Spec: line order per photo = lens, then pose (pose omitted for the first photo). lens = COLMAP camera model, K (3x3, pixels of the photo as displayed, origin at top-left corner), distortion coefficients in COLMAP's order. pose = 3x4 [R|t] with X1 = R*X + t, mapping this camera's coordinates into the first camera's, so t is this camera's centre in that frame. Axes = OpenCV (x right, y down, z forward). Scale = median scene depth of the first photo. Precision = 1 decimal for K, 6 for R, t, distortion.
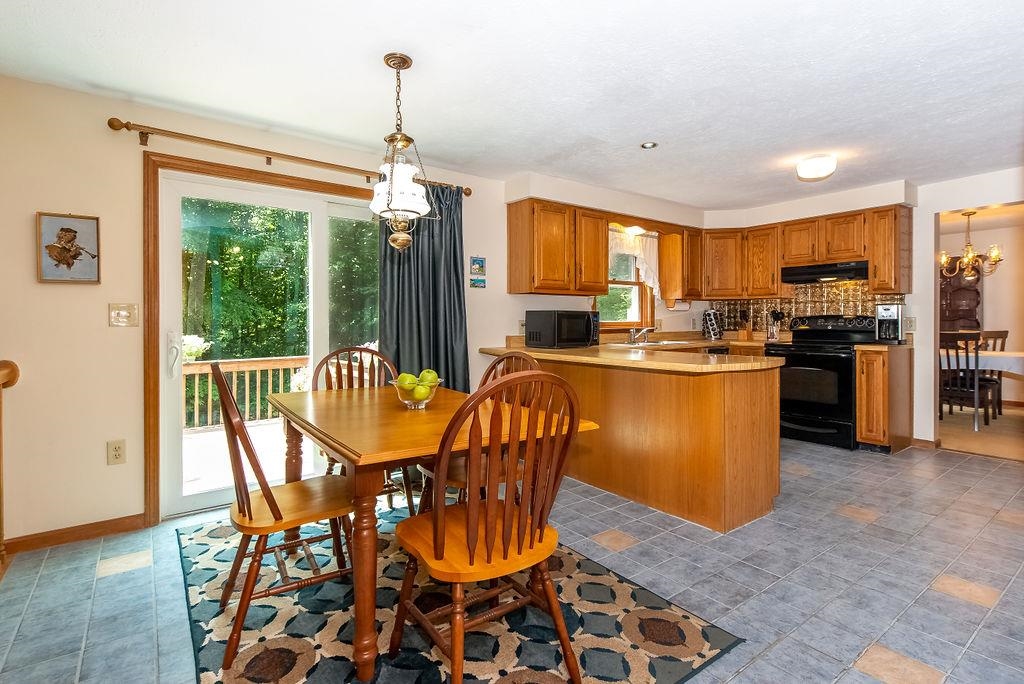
lens RADIAL K [[503.9, 0, 508.2], [0, 503.9, 326.7], [0, 0, 1]] dist [0.014449, -0.005046]
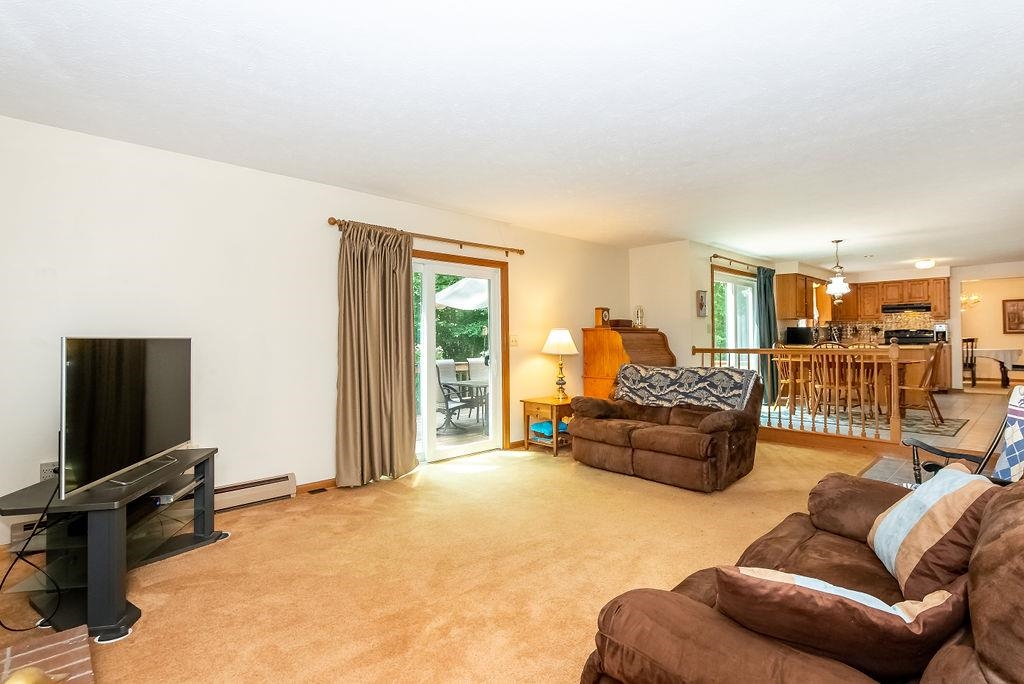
lens RADIAL K [[498.7, 0, 515.8], [0, 498.7, 337.6], [0, 0, 1]] dist [0.005960, -0.001521]
pose [[0.993019, -0.003538, 0.117903, -1.243592], [0.005475, 0.999855, -0.016110, 0.035727], [-0.117828, 0.016643, 0.992894, -0.844959]]
